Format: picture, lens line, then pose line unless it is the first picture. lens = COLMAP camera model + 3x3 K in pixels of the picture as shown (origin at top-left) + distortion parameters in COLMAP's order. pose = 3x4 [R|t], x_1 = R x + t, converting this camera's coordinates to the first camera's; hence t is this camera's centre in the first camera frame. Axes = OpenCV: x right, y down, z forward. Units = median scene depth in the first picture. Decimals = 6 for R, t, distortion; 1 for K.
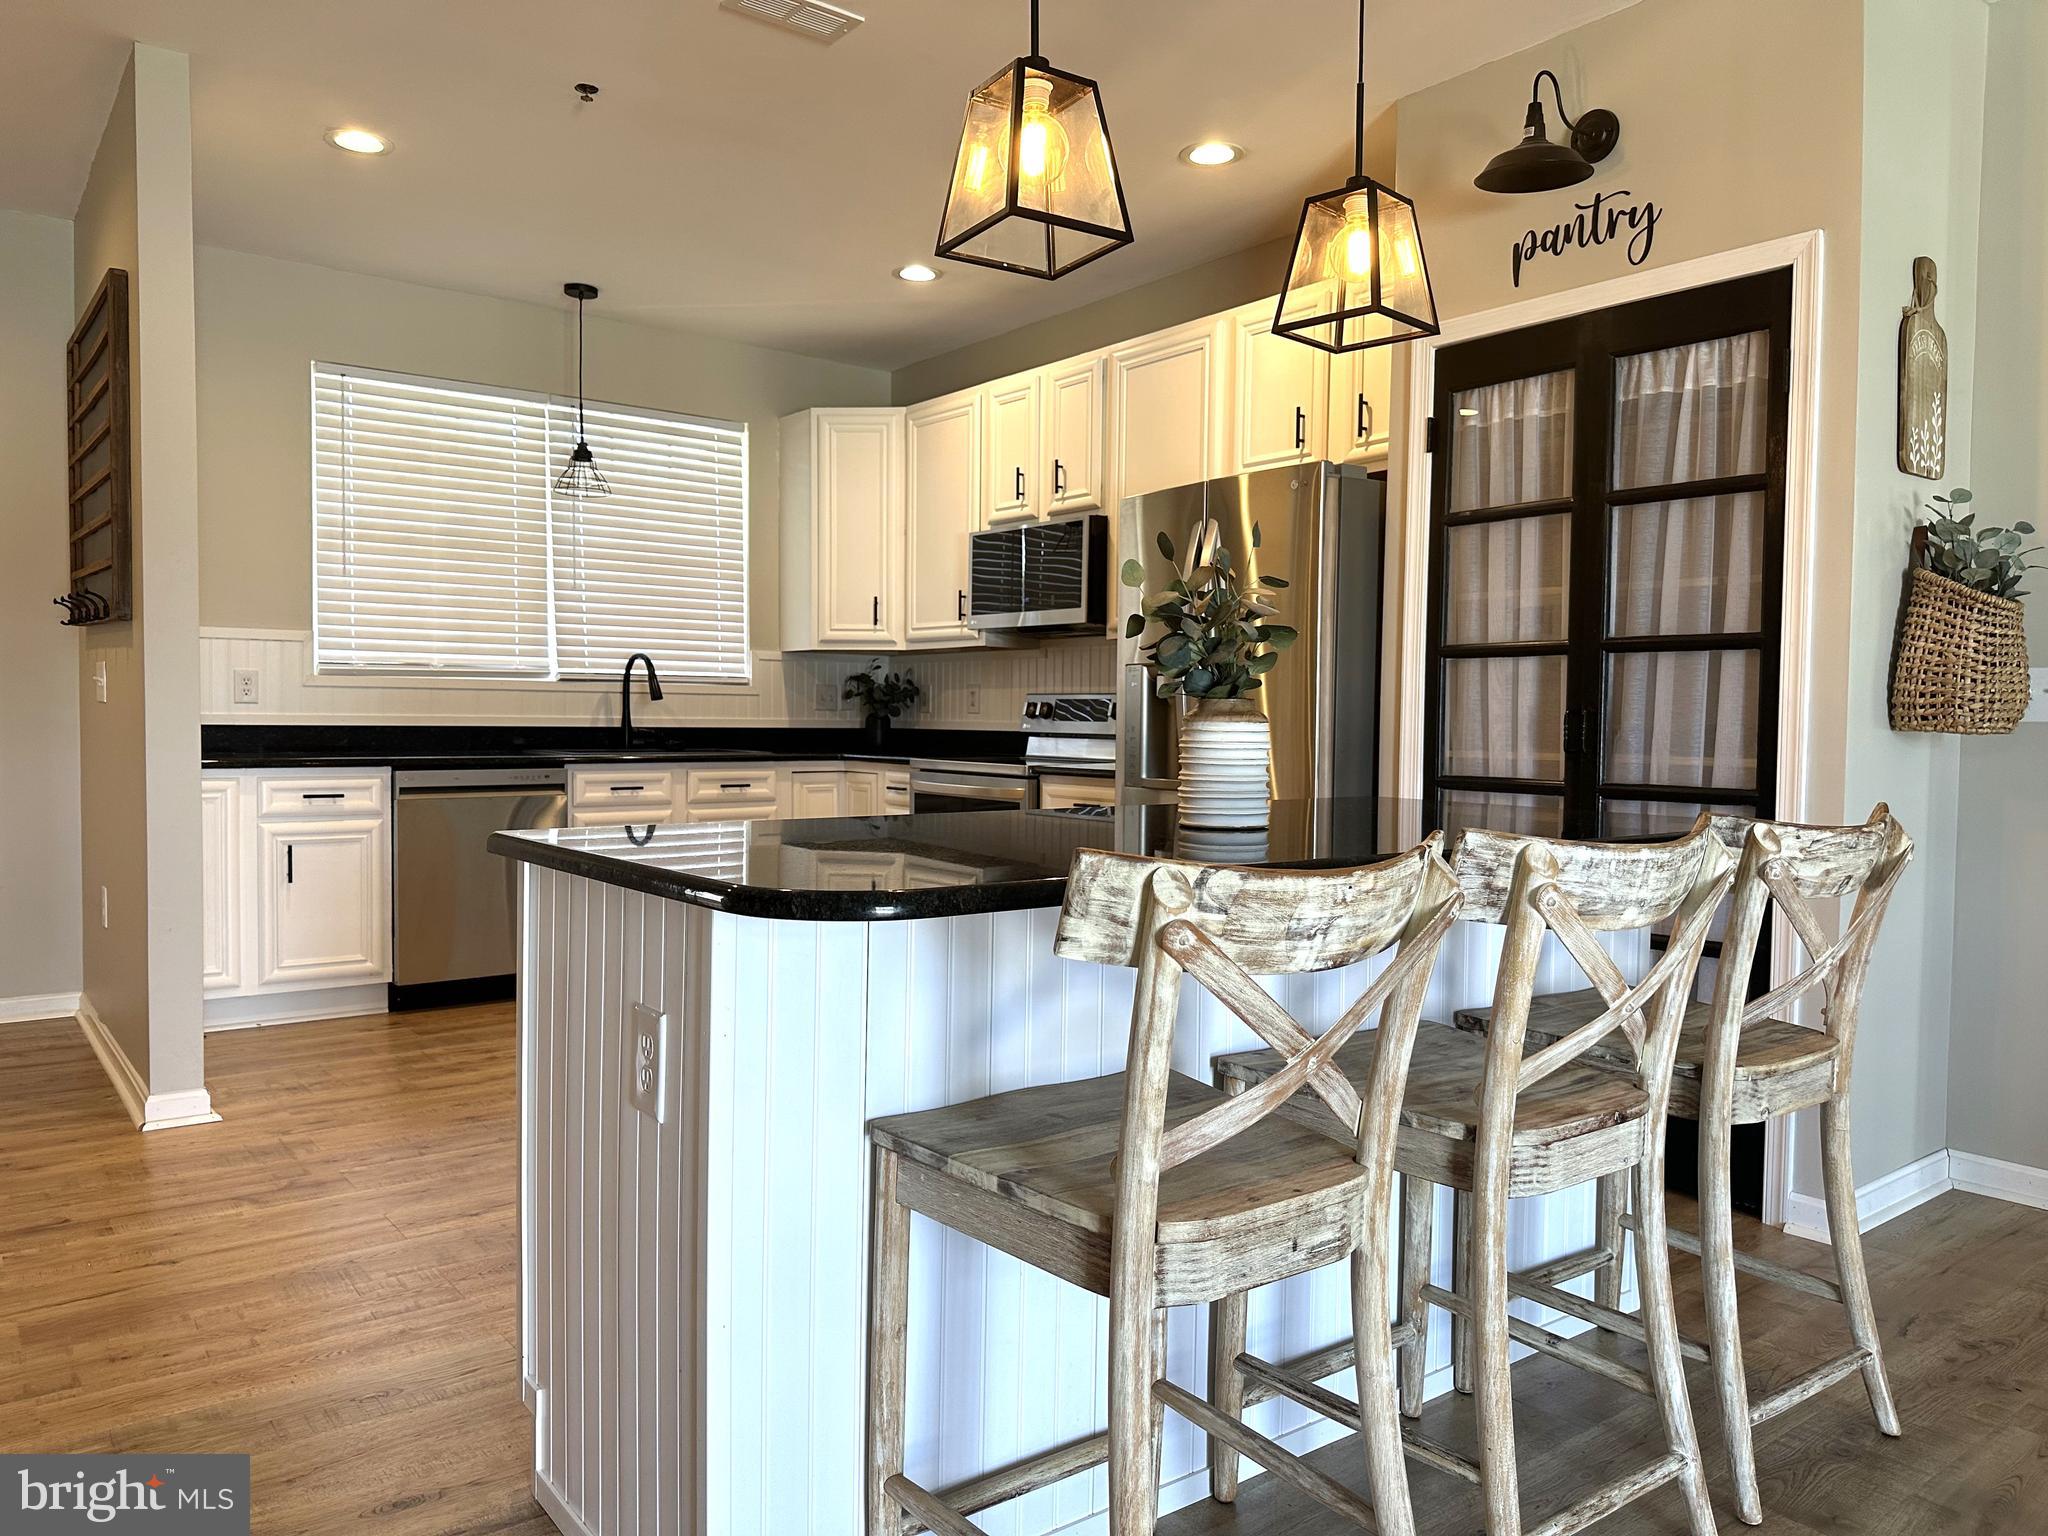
lens RADIAL K [[1440.2, 0, 1031.1], [0, 1440.2, 772.2], [0, 0, 1]] dist [0.069627, -0.115459]
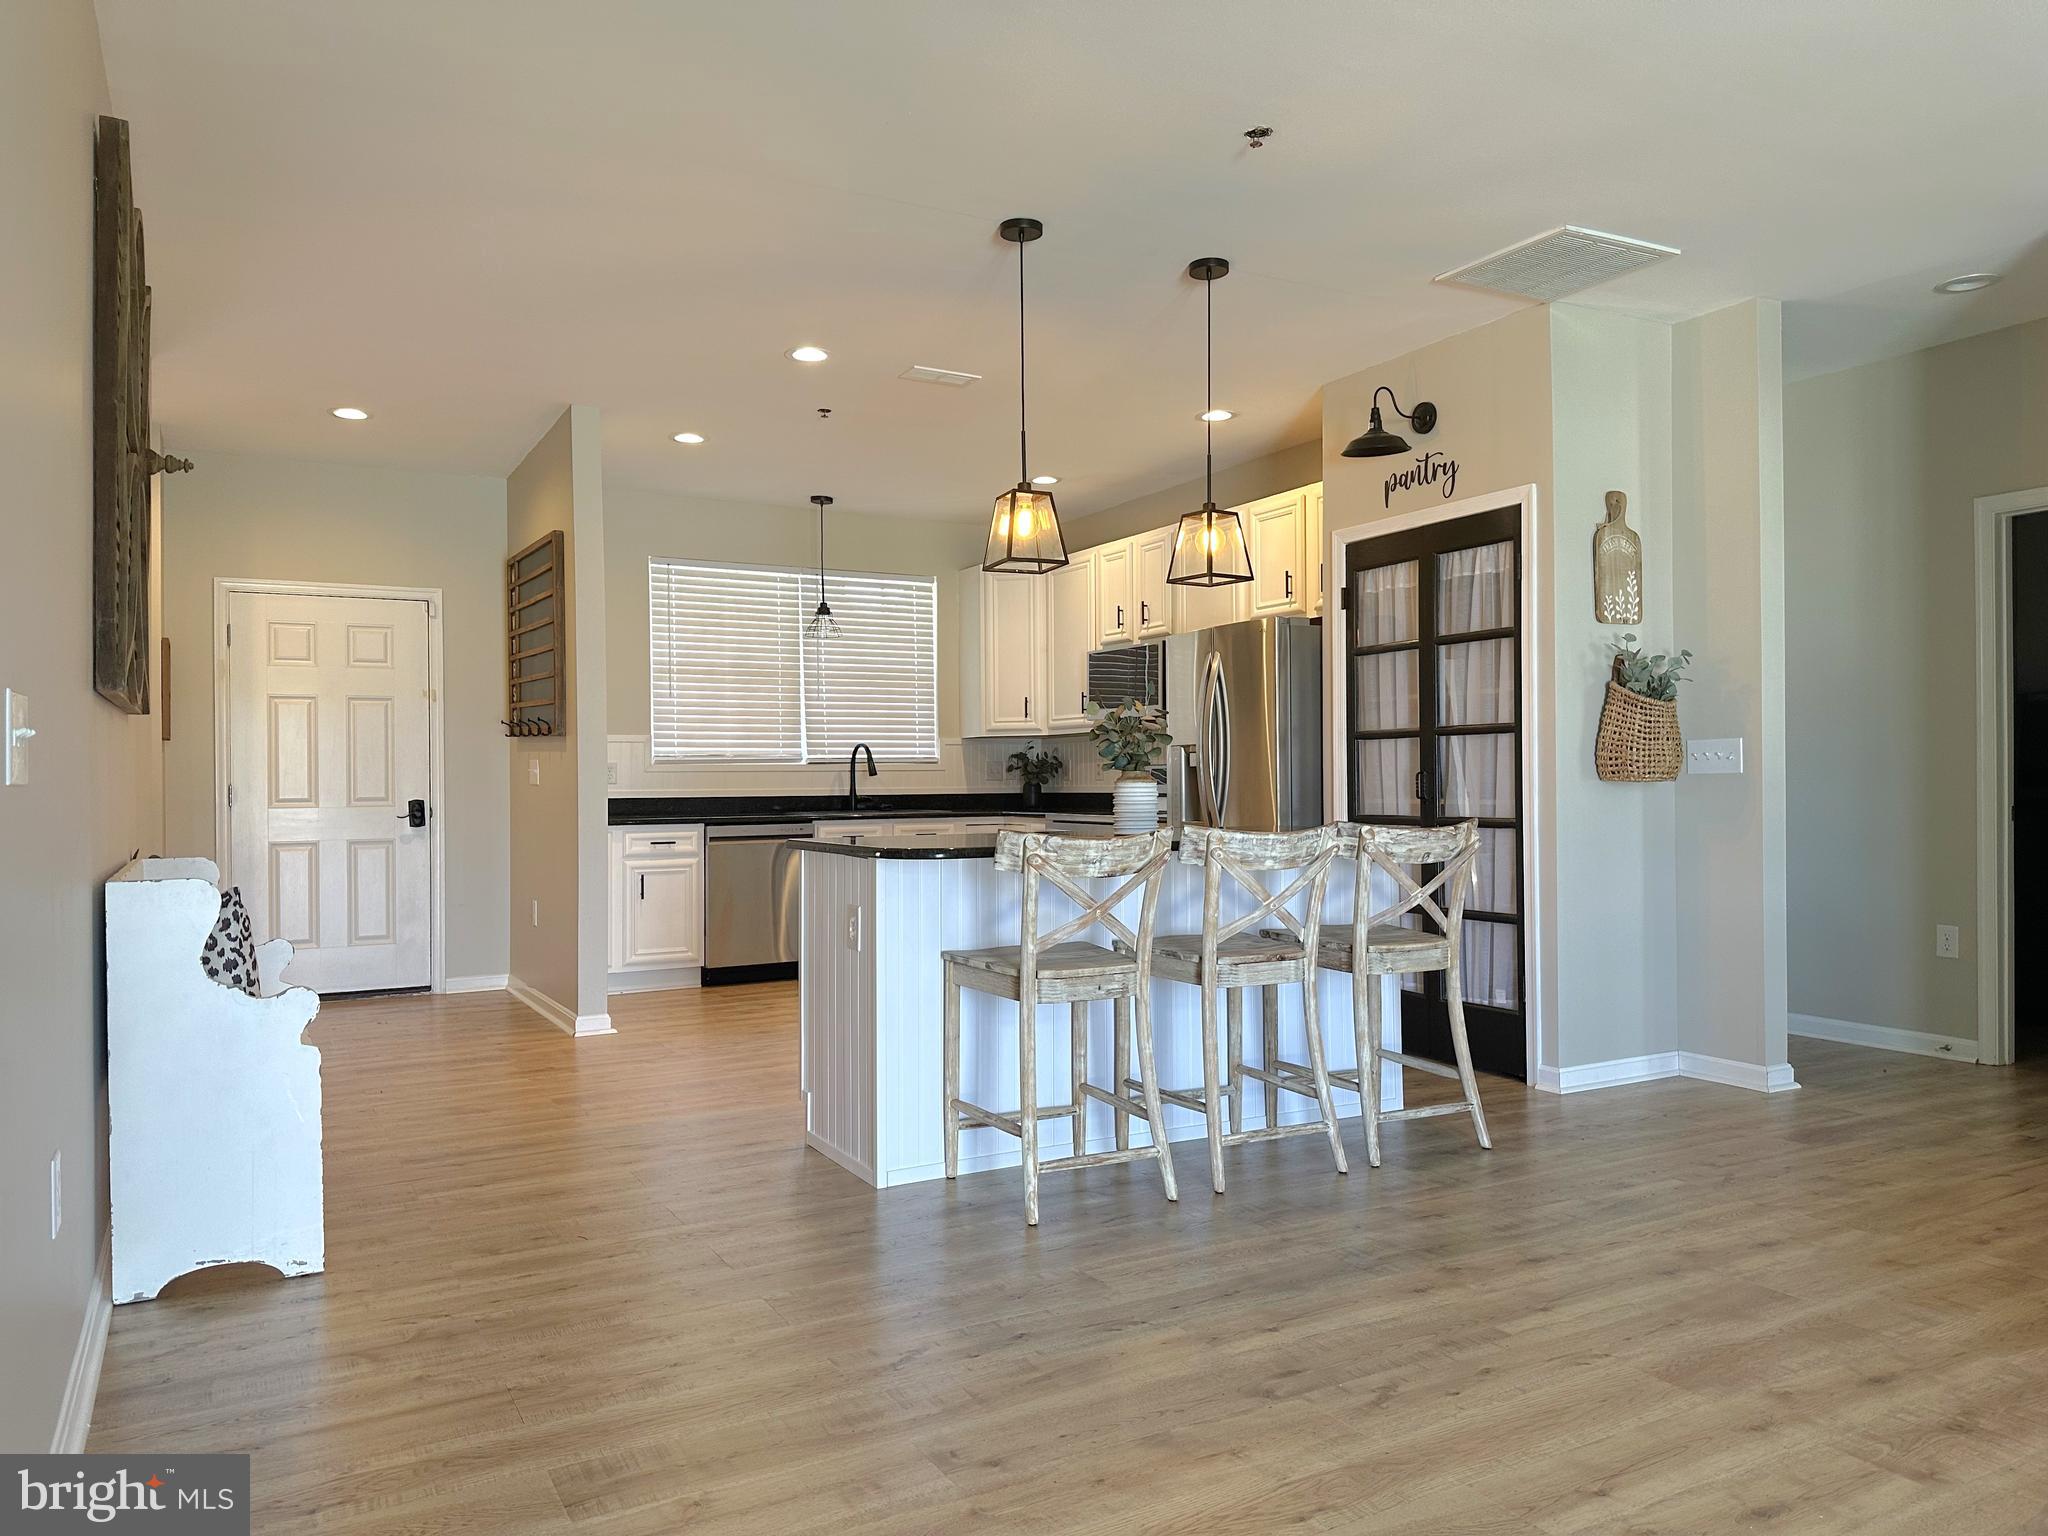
lens RADIAL K [[1433.6, 0, 1027.0], [0, 1433.6, 776.7], [0, 0, 1]] dist [0.091927, -0.106355]
pose [[0.987491, -0.020184, -0.156378, 0.180858], [0.013318, 0.998906, -0.044831, 0.026687], [0.157112, 0.042188, 0.986679, -0.601279]]
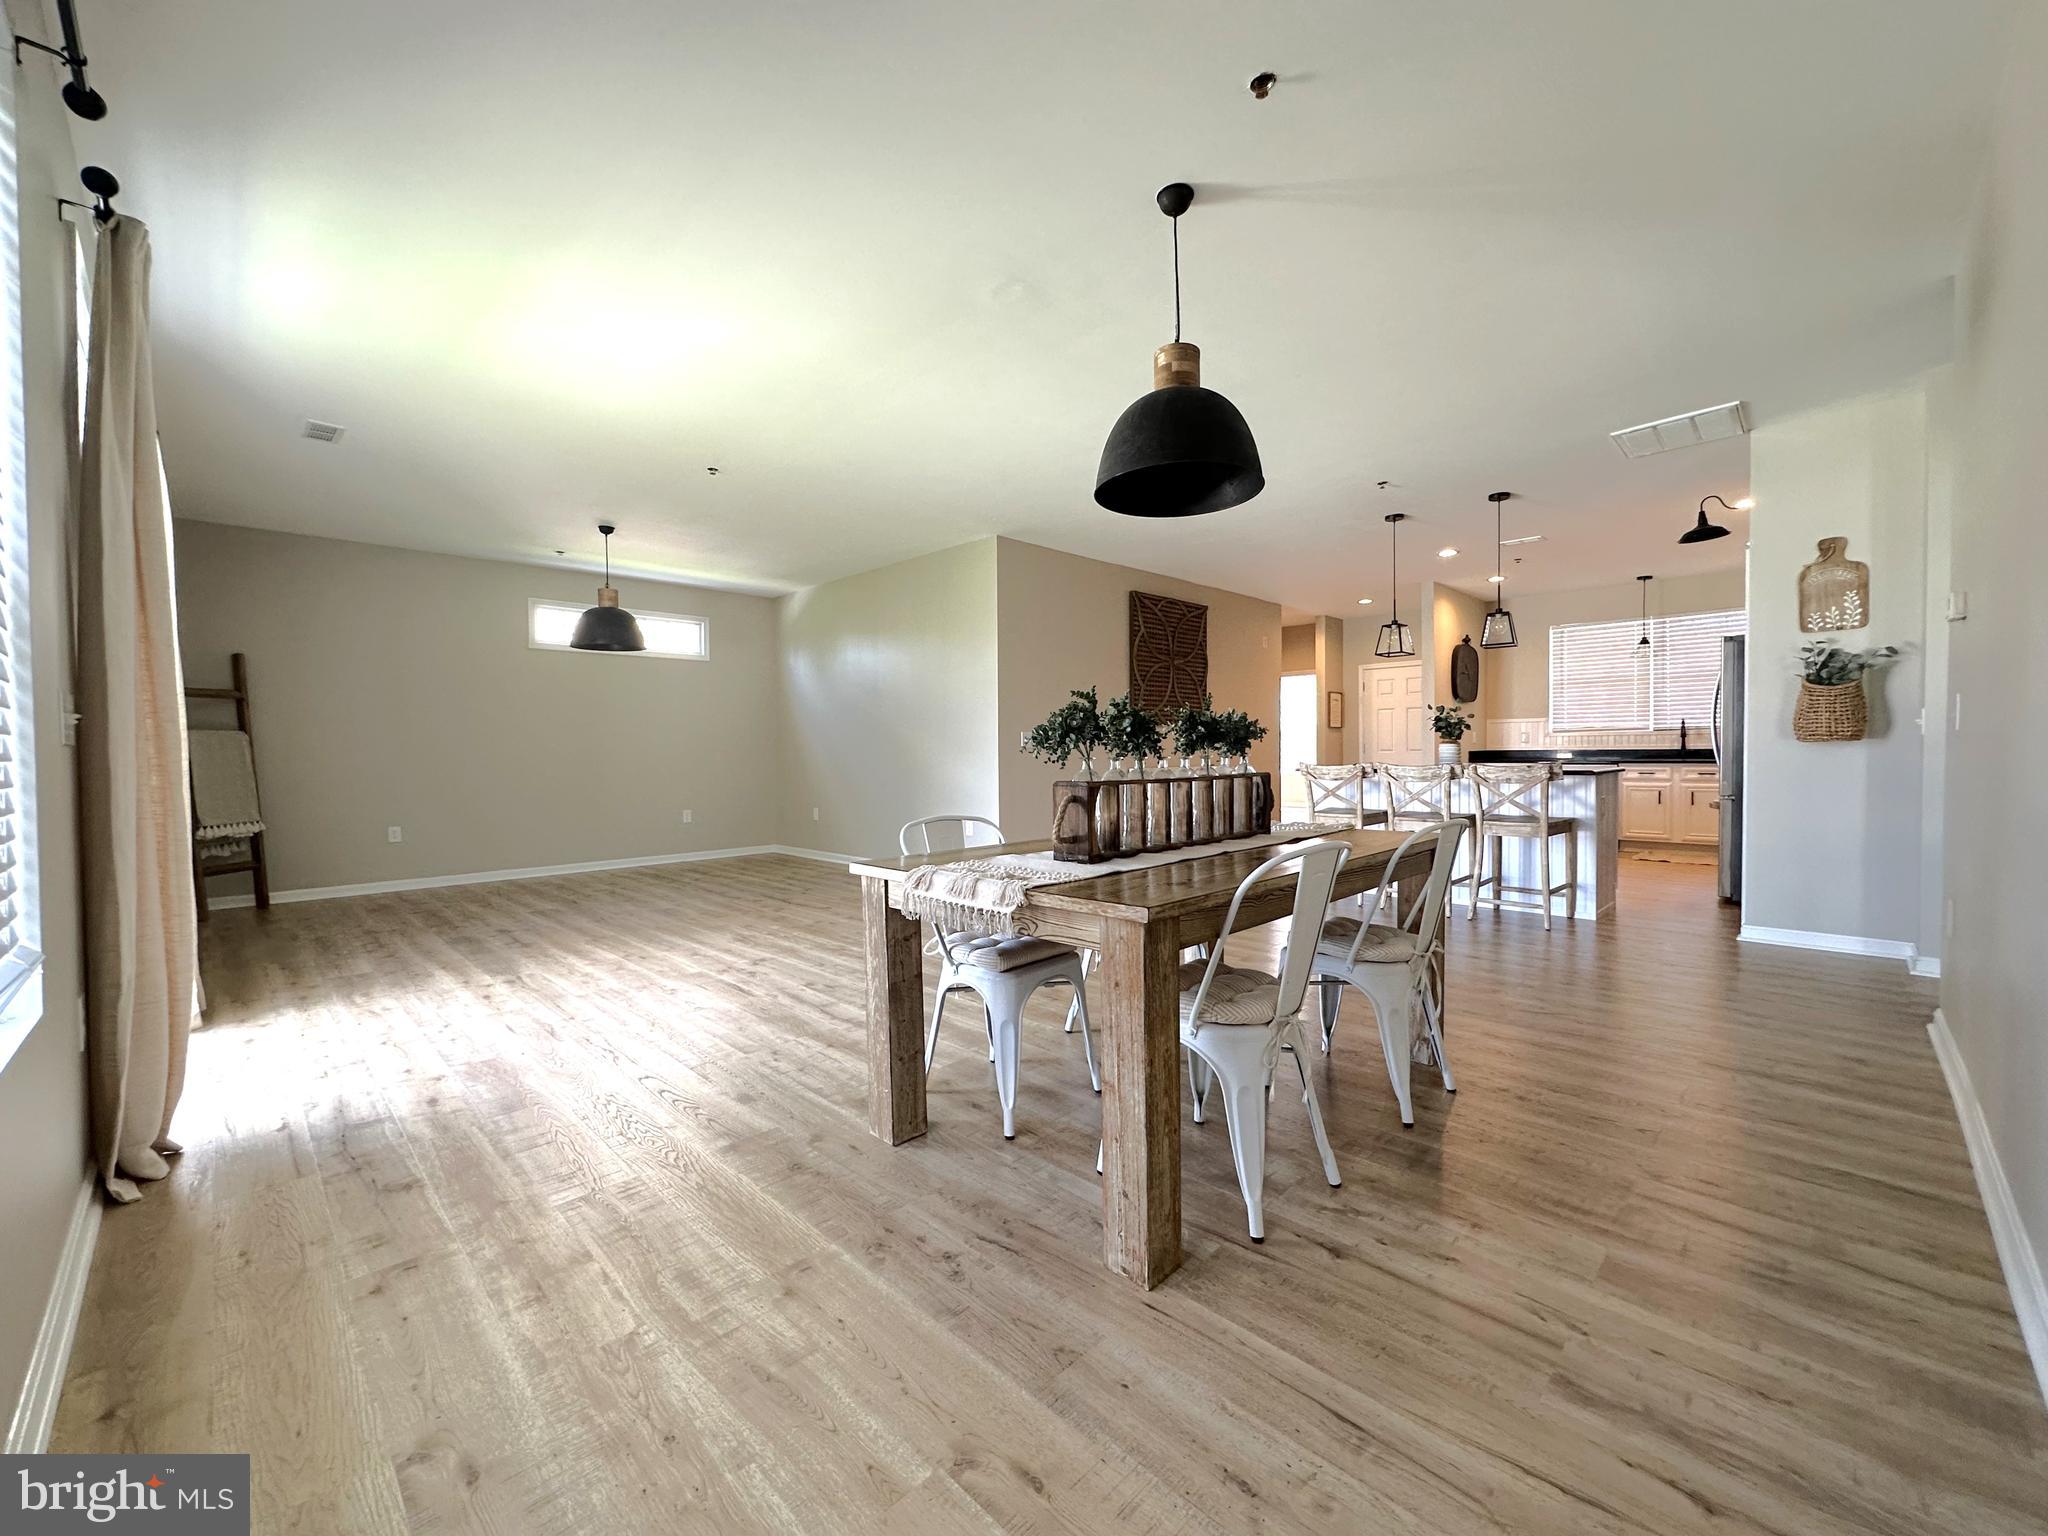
lens RADIAL K [[817.2, 0, 1024.3], [0, 817.2, 769.4], [0, 0, 1]] dist [-0.001401, 0.000325]
pose [[0.119695, 0.009461, -0.992766, 1.510587], [-0.027676, 0.999598, 0.006189, 0.038560], [0.992425, 0.026735, 0.119909, -0.367591]]
